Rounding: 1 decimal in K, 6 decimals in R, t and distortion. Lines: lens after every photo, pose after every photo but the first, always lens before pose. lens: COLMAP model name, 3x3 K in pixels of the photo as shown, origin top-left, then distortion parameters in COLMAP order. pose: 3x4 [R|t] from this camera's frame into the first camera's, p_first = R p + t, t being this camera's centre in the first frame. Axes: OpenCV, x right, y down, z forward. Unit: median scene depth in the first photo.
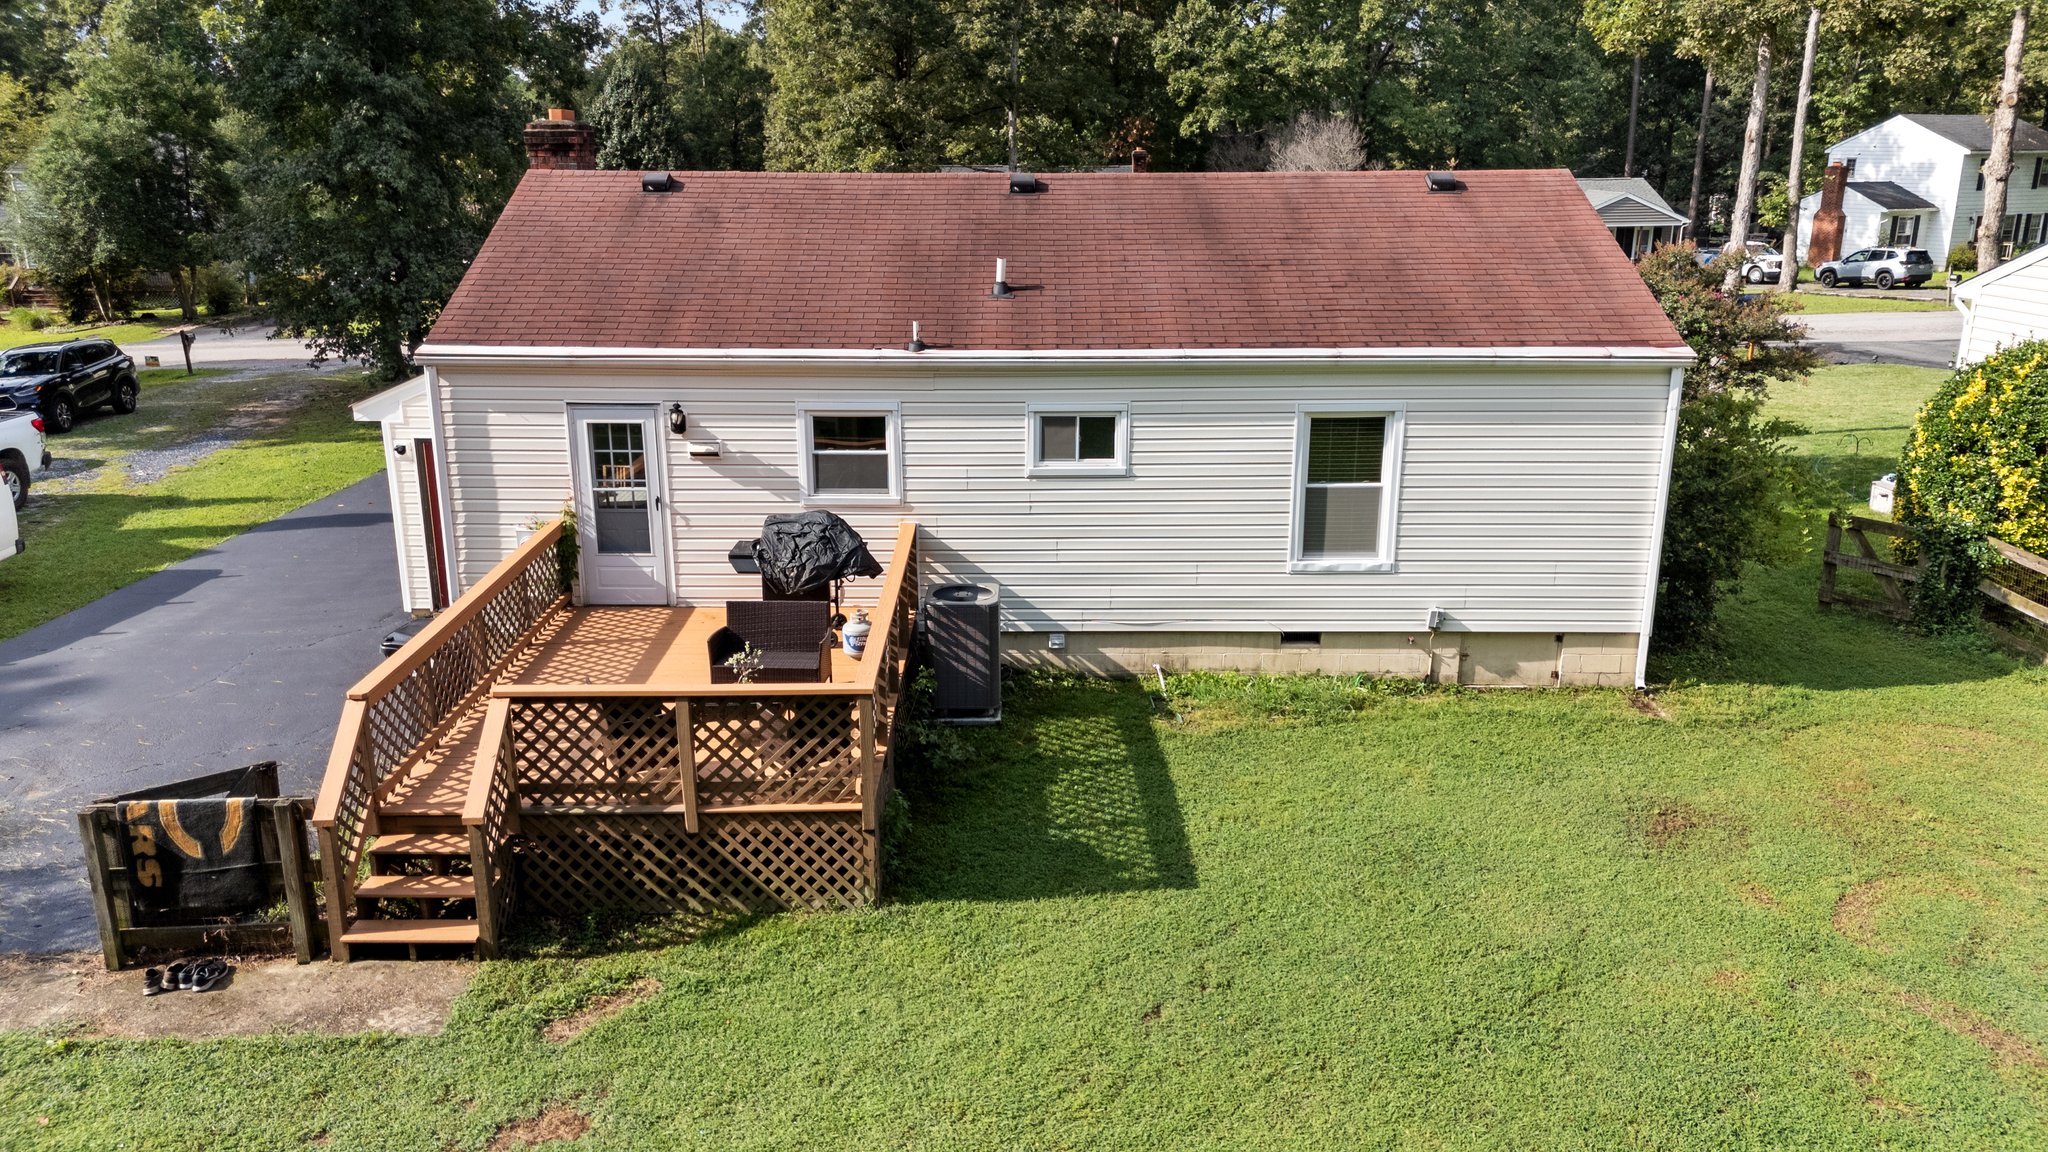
lens RADIAL K [[1505.8, 0, 1027.6], [0, 1505.8, 572.2], [0, 0, 1]] dist [0.078780, -0.085409]
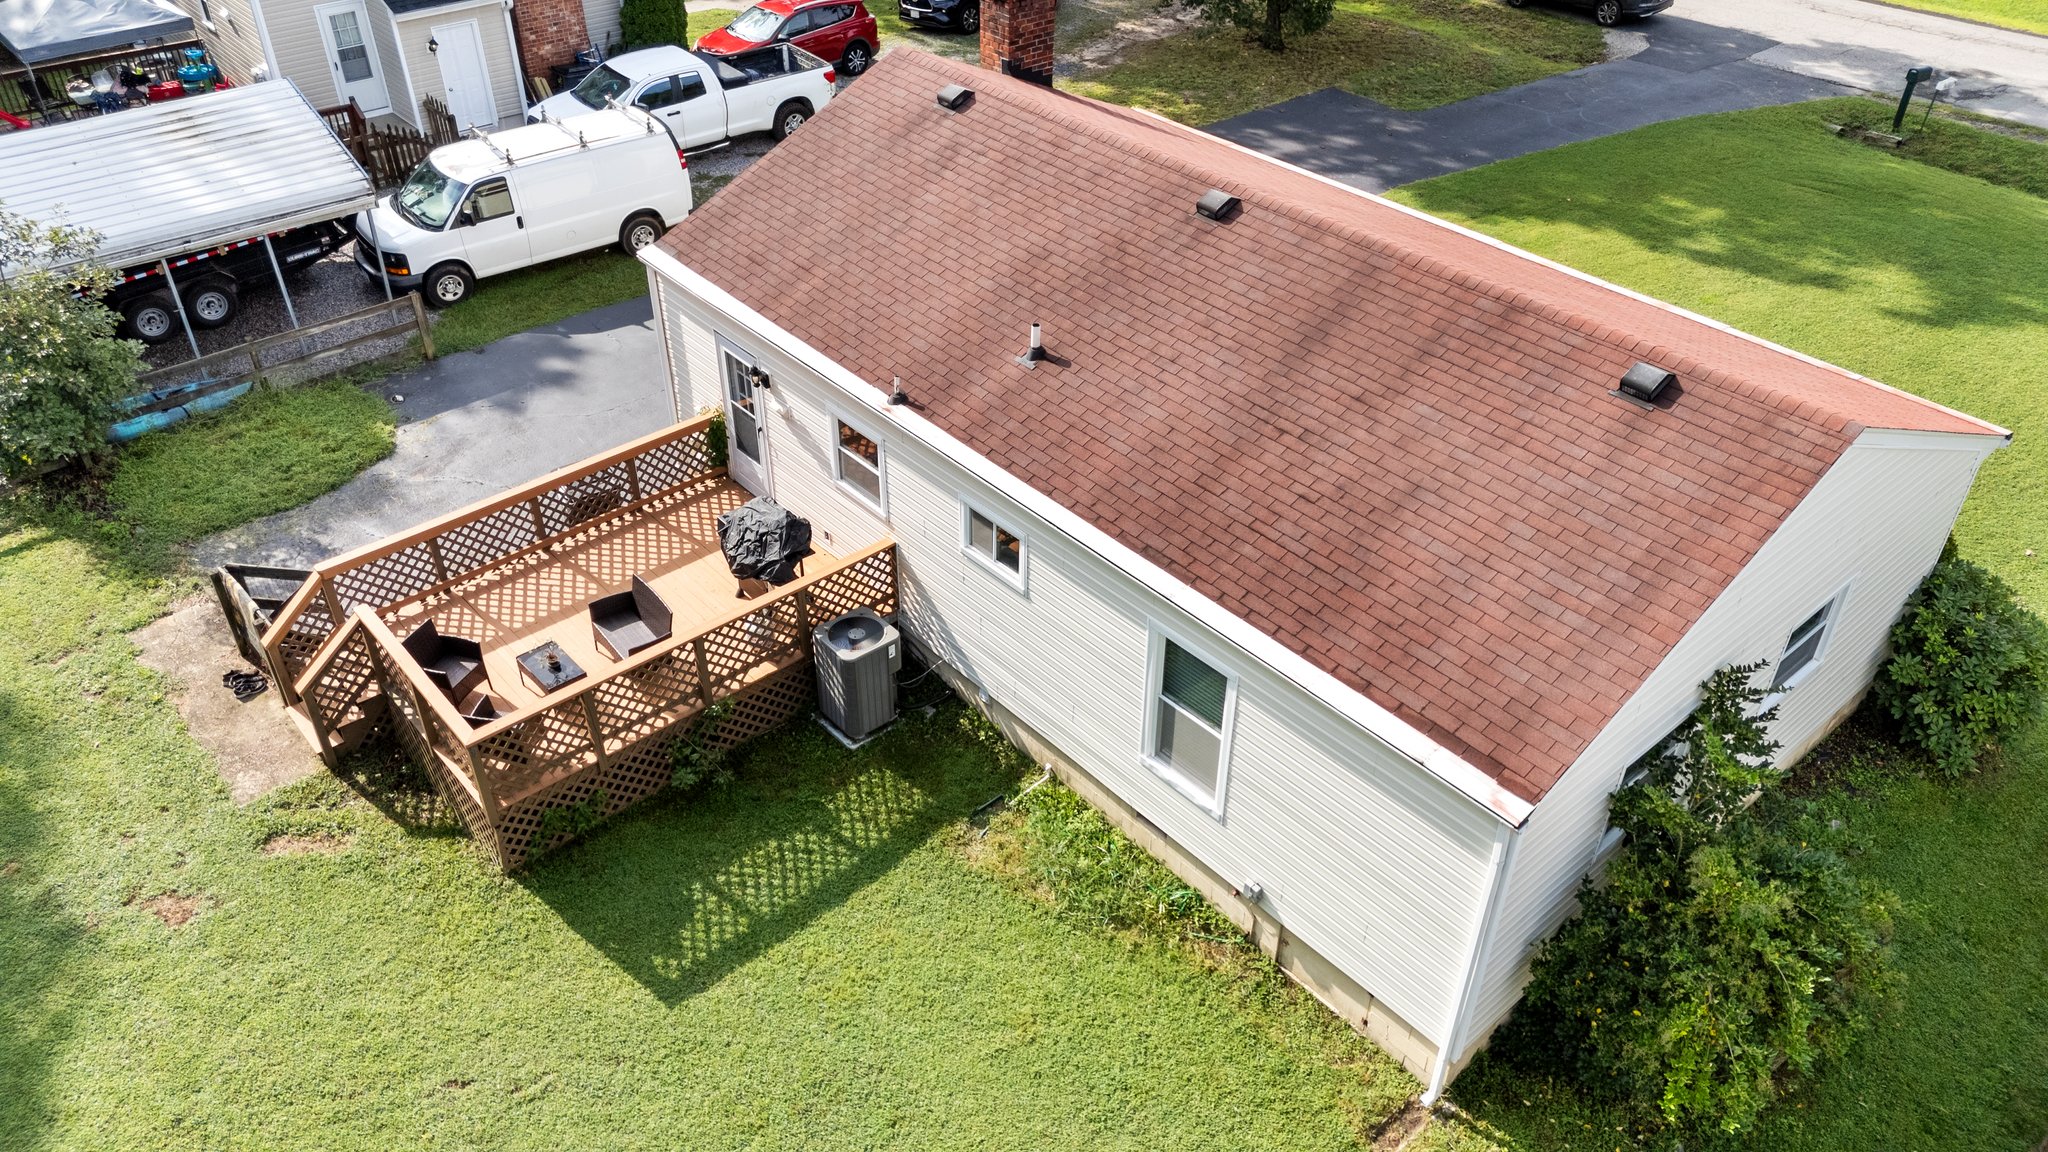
lens RADIAL K [[1511.4, 0, 1028.6], [0, 1511.4, 570.6], [0, 0, 1]] dist [0.083167, -0.104171]
pose [[0.656651, 0.450512, -0.604854, 0.661059], [-0.212587, 0.880031, 0.424680, -0.502226], [0.723613, -0.150282, 0.673646, 0.350933]]
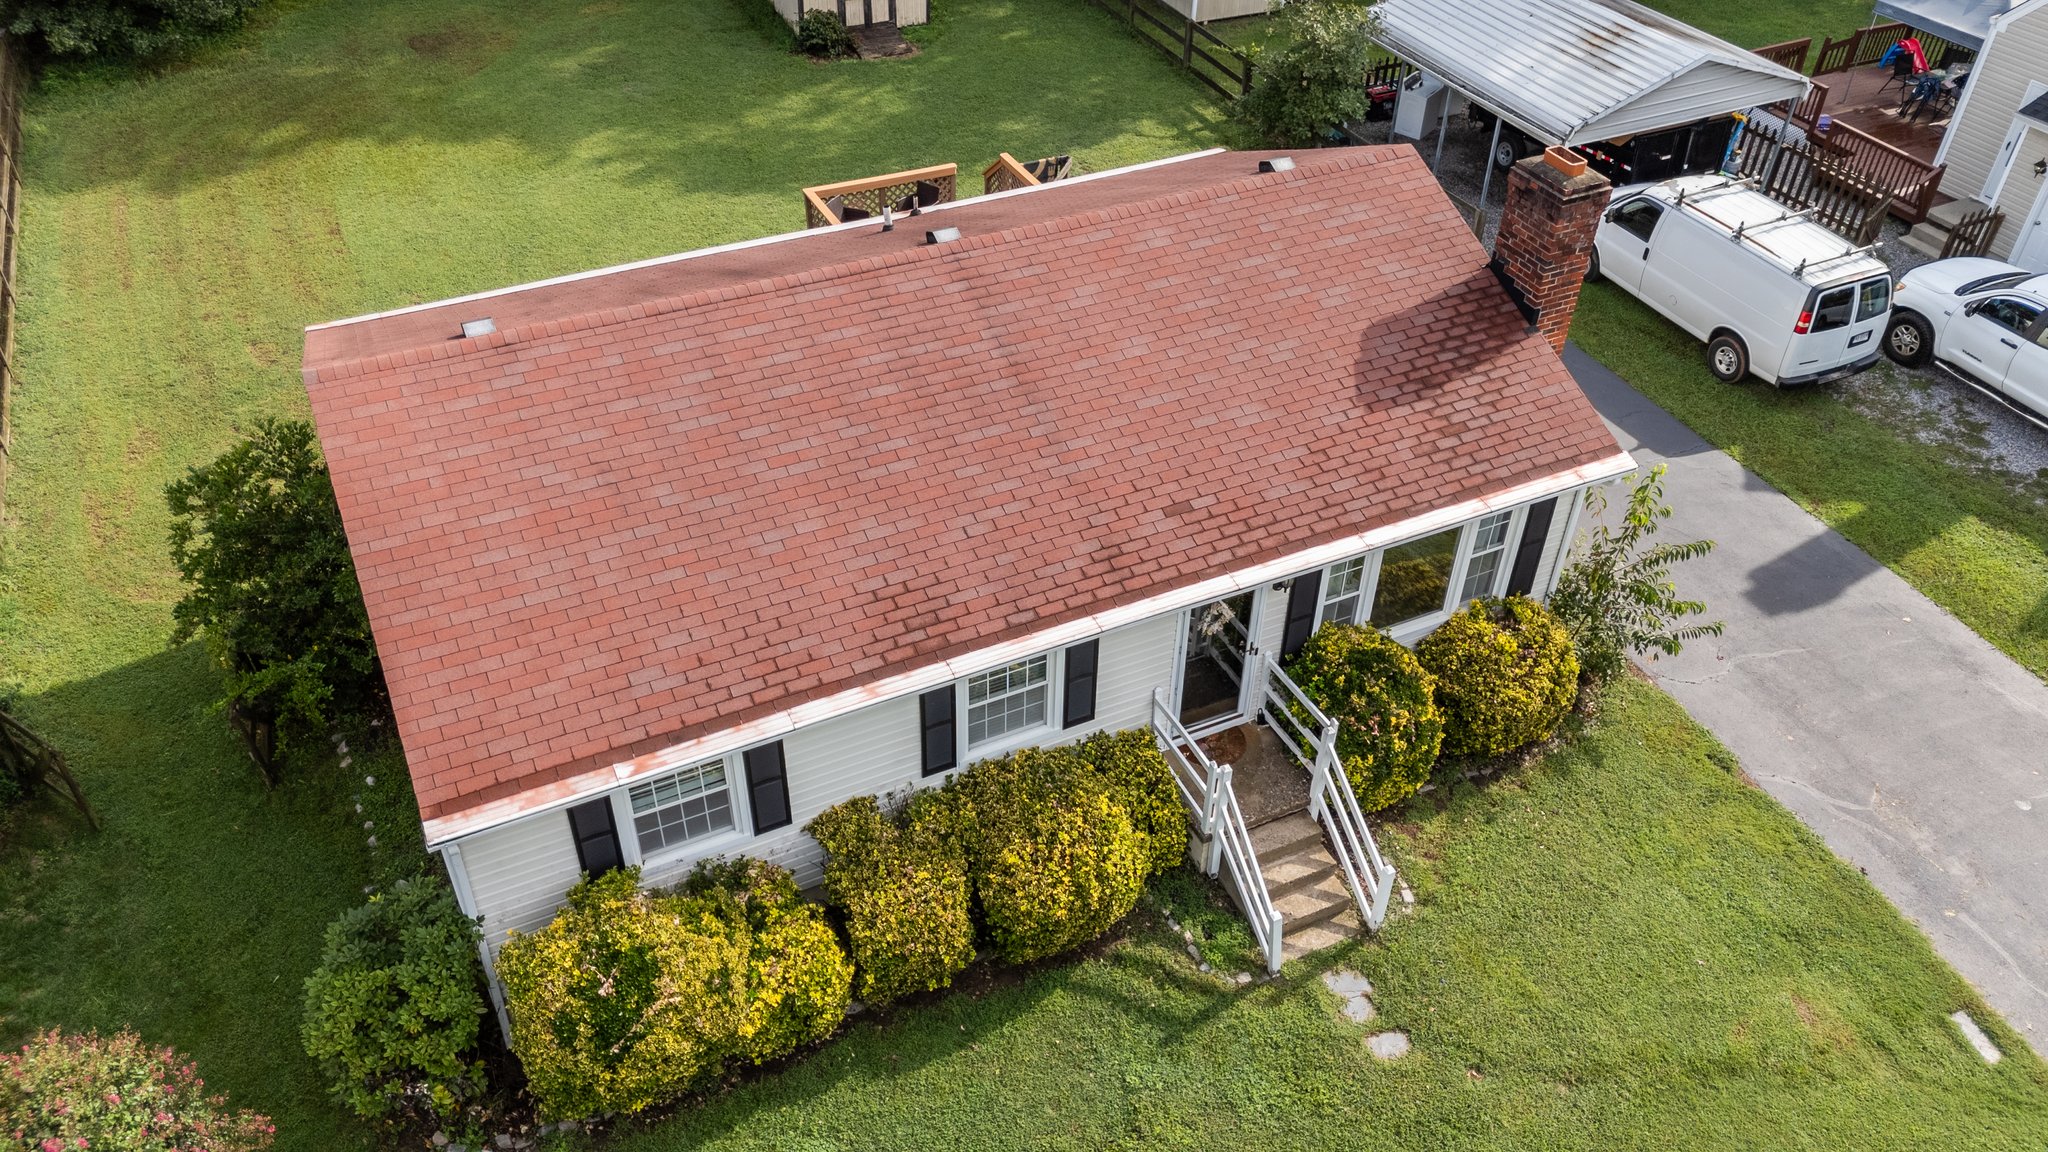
lens RADIAL K [[1505.8, 0, 1027.6], [0, 1505.8, 572.2], [0, 0, 1]] dist [0.078780, -0.085409]
pose [[-0.902339, 0.258794, -0.344689, 0.384571], [-0.137004, 0.586013, 0.798635, -1.043912], [0.408674, 0.767863, -0.493327, 1.947872]]
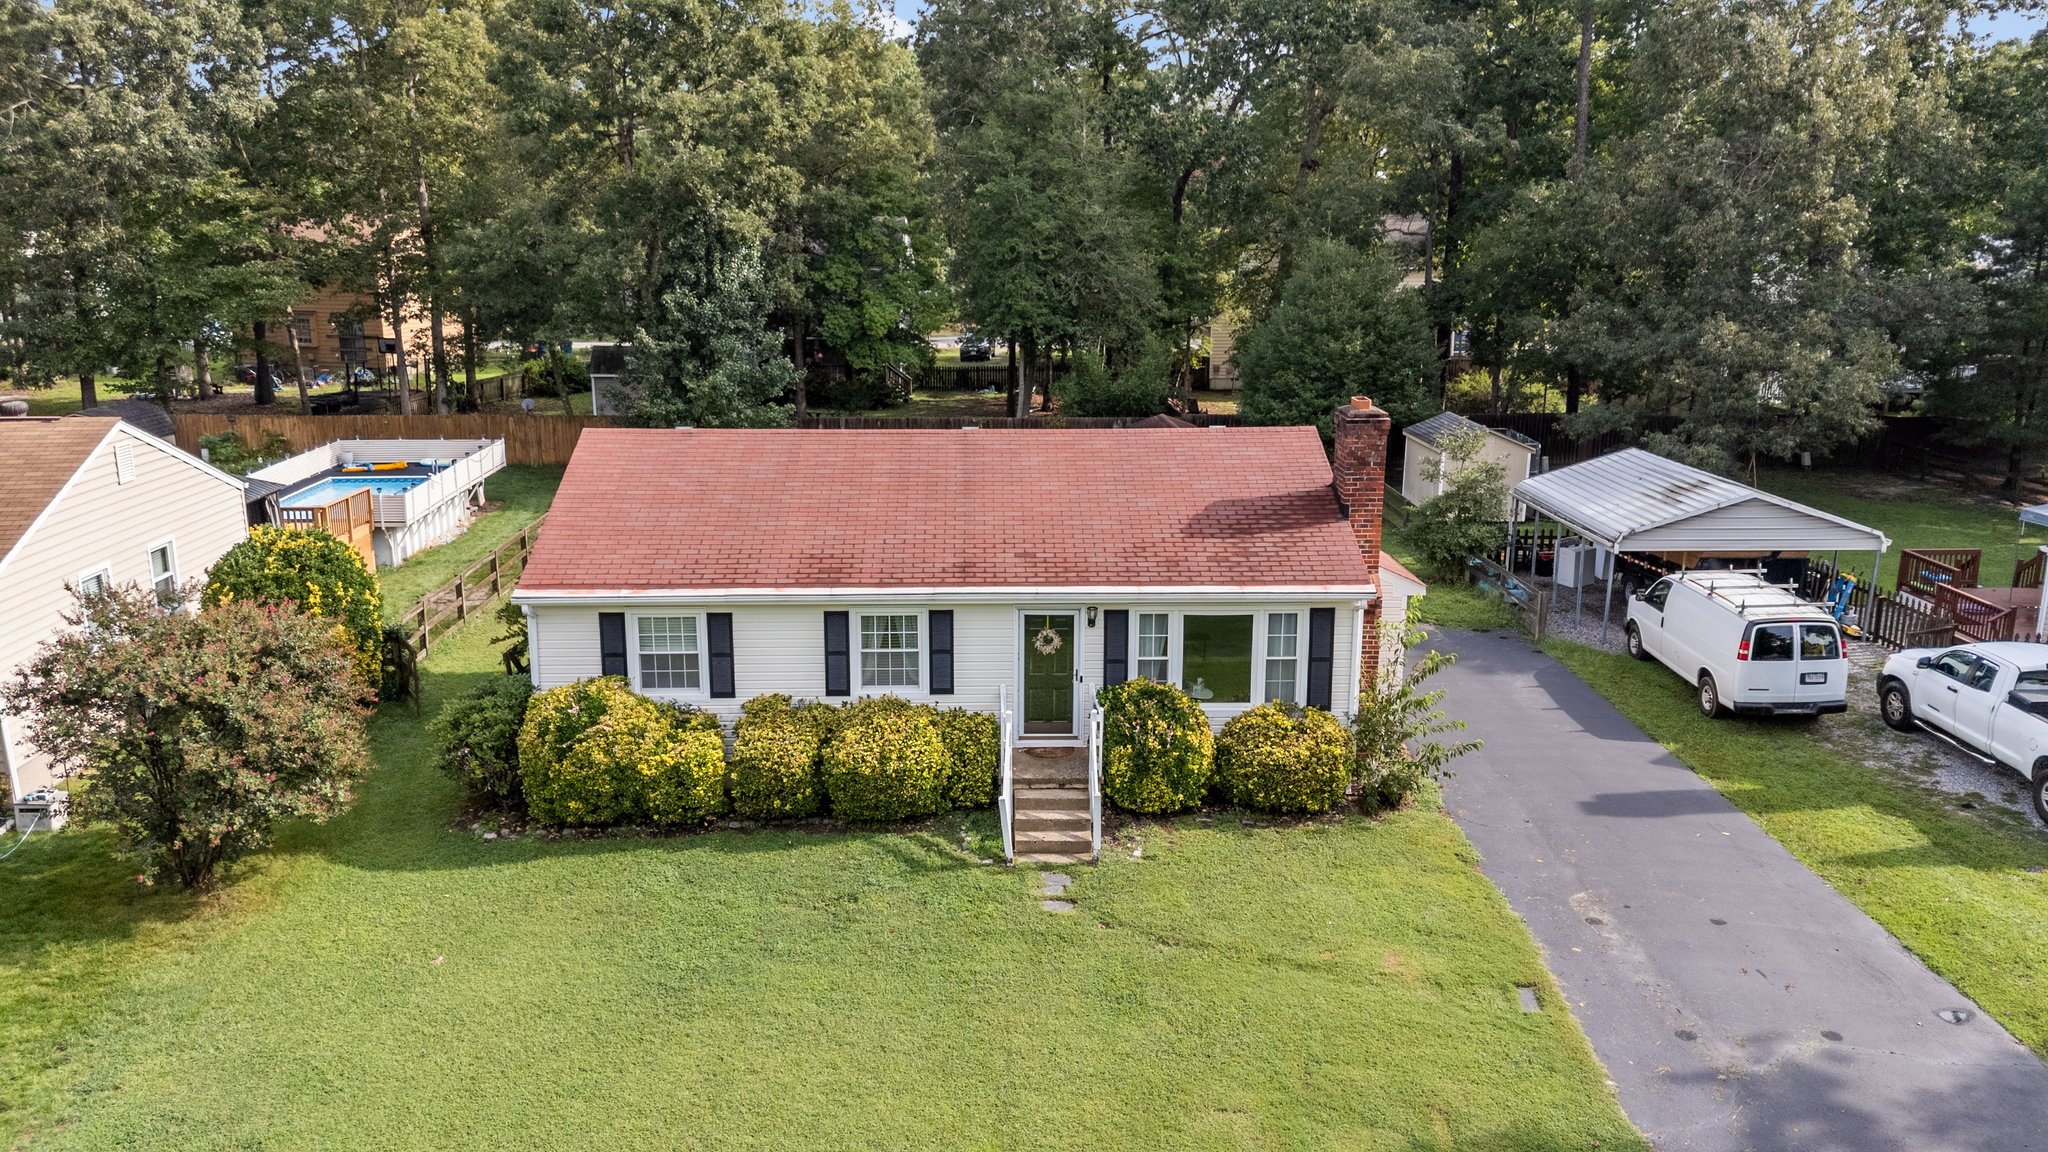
lens RADIAL K [[1505.8, 0, 1027.6], [0, 1505.8, 572.2], [0, 0, 1]] dist [0.078780, -0.085409]
pose [[-0.999582, -0.000213, -0.028903, -0.019277], [-0.014292, 0.872813, 0.487846, -1.009599], [0.025123, 0.488055, -0.872451, 2.796443]]
